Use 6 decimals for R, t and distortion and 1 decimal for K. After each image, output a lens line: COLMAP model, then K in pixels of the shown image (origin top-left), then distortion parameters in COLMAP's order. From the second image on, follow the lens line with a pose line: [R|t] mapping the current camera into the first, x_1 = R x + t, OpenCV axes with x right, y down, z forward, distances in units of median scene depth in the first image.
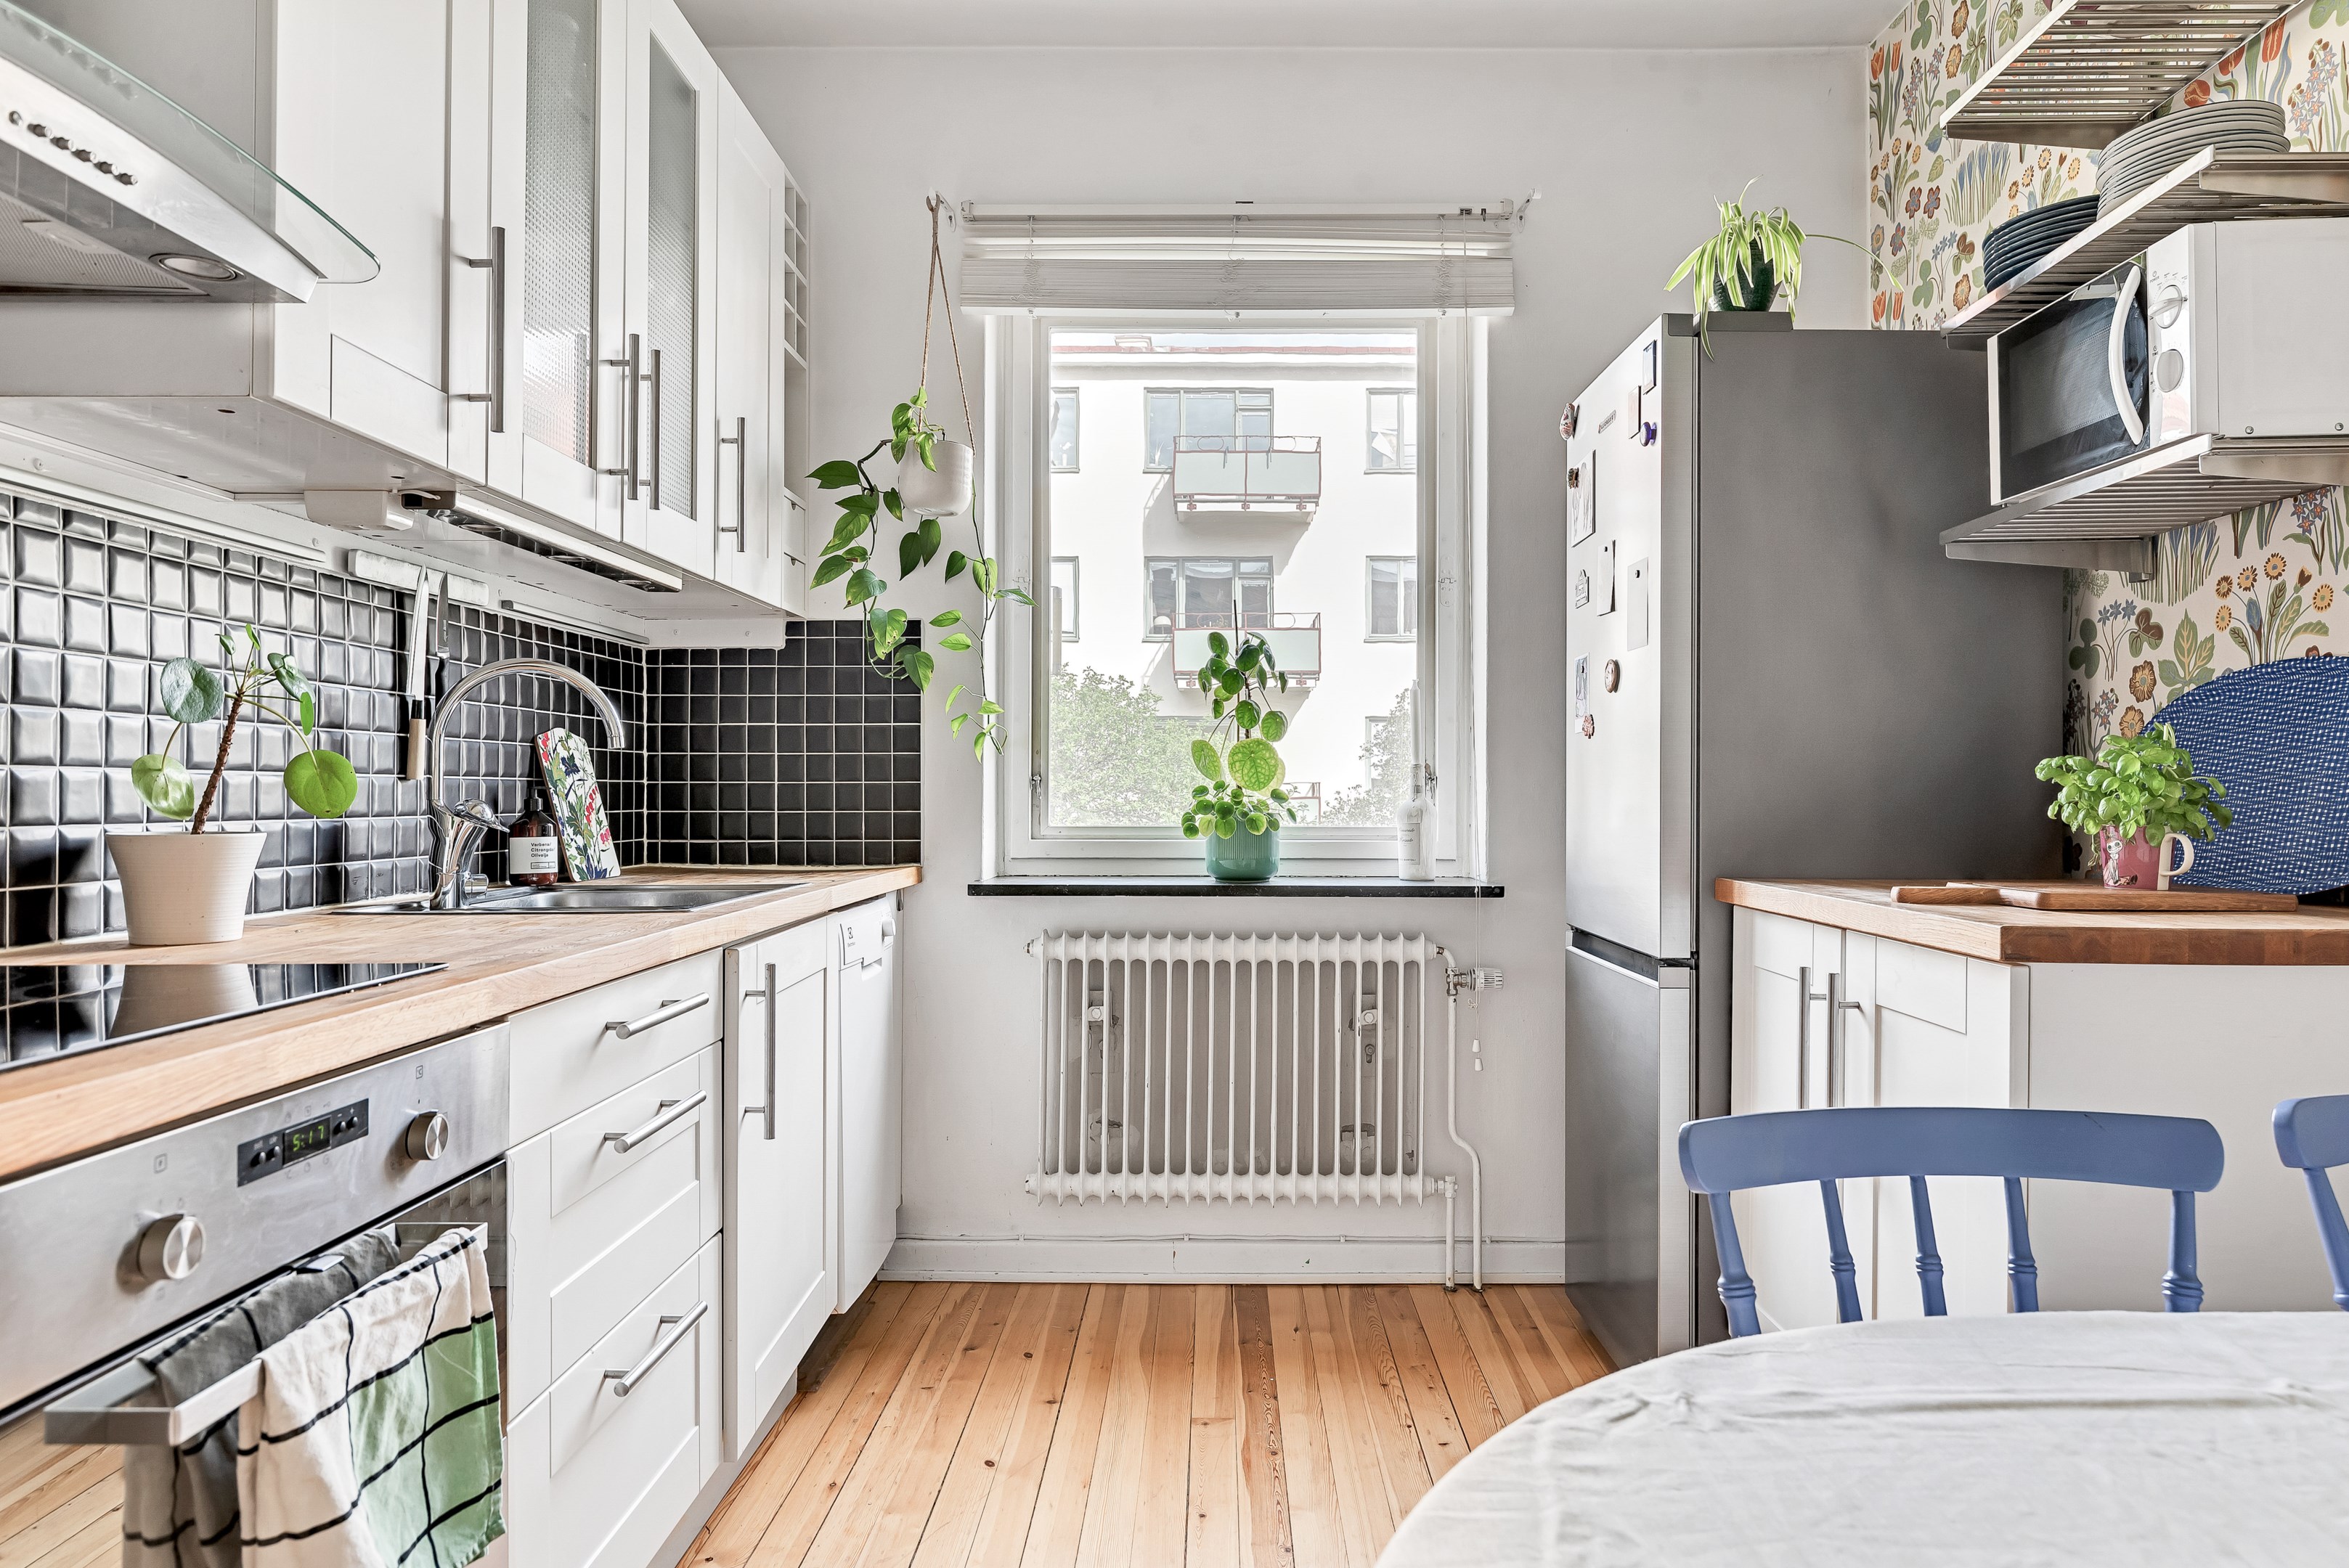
lens RADIAL K [[1274.9, 0, 1200.2], [0, 1274.9, 782.1], [0, 0, 1]] dist [0.001492, 0.001099]
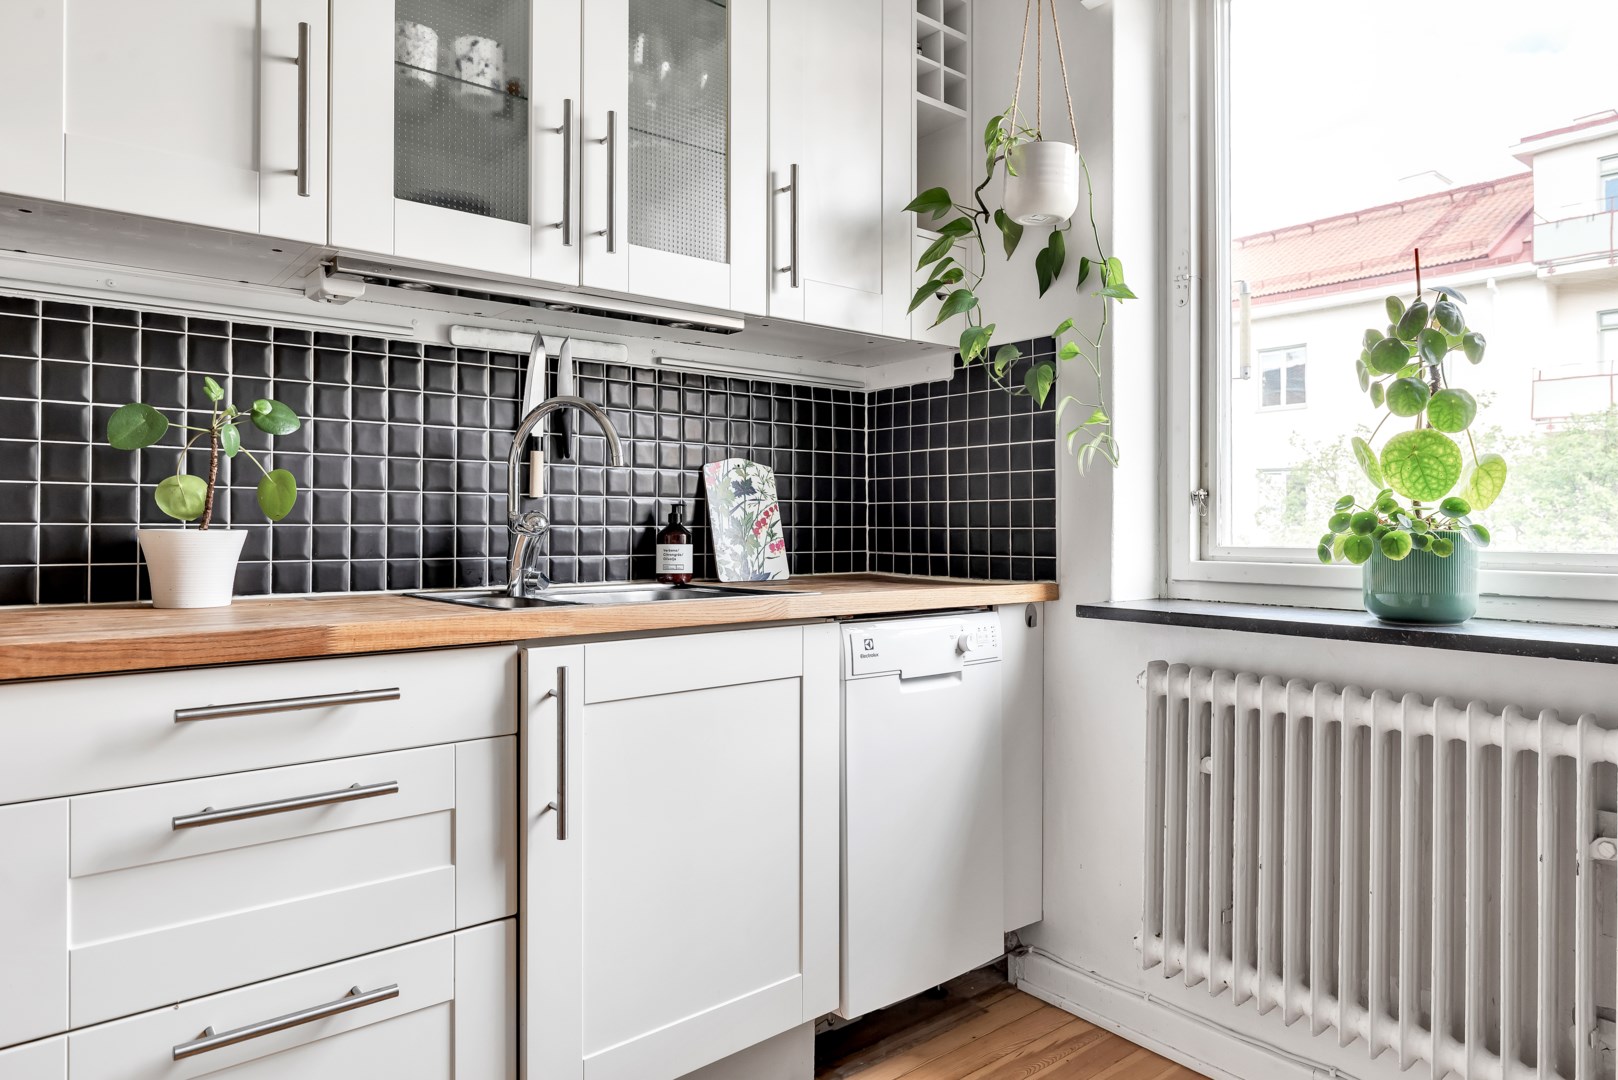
lens RADIAL K [[975.8, 0, 811.2], [0, 975.8, 515.2], [0, 0, 1]] dist [0.002254, 0.001257]
pose [[0.678335, -0.005990, -0.734728, 0.216795], [0.005914, 0.999979, -0.002692, 0.014319], [0.734729, -0.002519, 0.678356, 0.359977]]
